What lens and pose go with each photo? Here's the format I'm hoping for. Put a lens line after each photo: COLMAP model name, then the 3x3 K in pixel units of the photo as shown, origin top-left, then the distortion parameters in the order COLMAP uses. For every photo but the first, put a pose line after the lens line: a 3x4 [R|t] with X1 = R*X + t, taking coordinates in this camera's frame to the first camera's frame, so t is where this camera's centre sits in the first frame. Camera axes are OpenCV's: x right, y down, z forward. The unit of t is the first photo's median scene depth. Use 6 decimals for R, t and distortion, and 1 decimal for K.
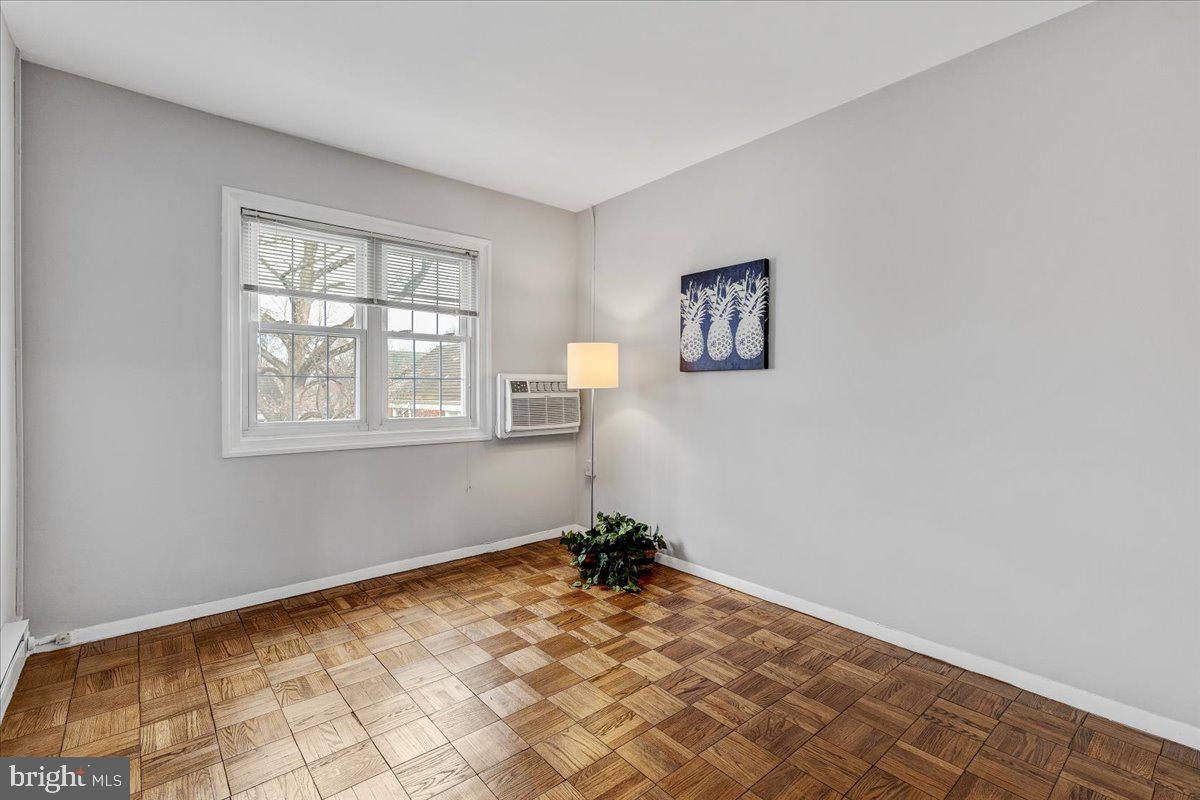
lens RADIAL K [[535.0, 0, 599.3], [0, 535.0, 391.3], [0, 0, 1]] dist [0.005162, -0.001615]
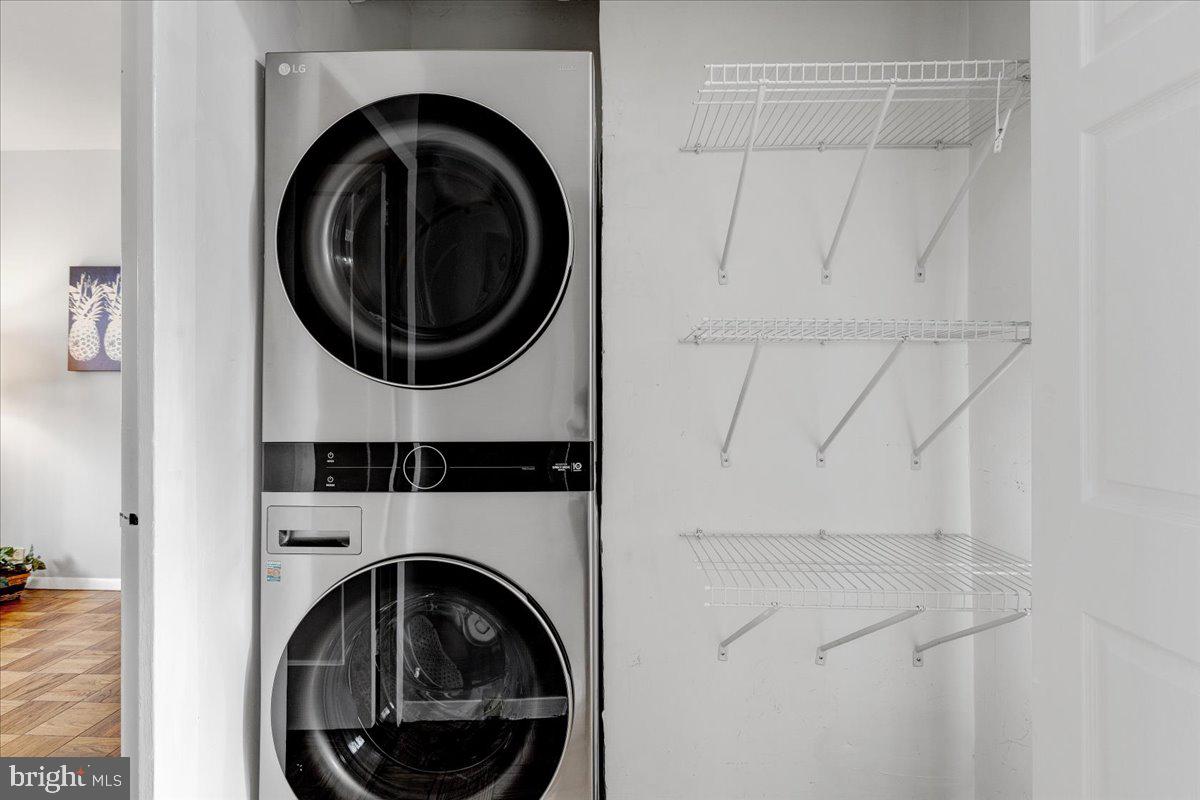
lens RADIAL K [[535.0, 0, 600.8], [0, 535.0, 397.5], [0, 0, 1]] dist [0.005162, -0.001615]
pose [[0.678935, -0.004198, 0.734186, 0.099941], [0.007953, 0.999967, -0.001637, 0.017248], [-0.734155, 0.006950, 0.678946, -0.294818]]
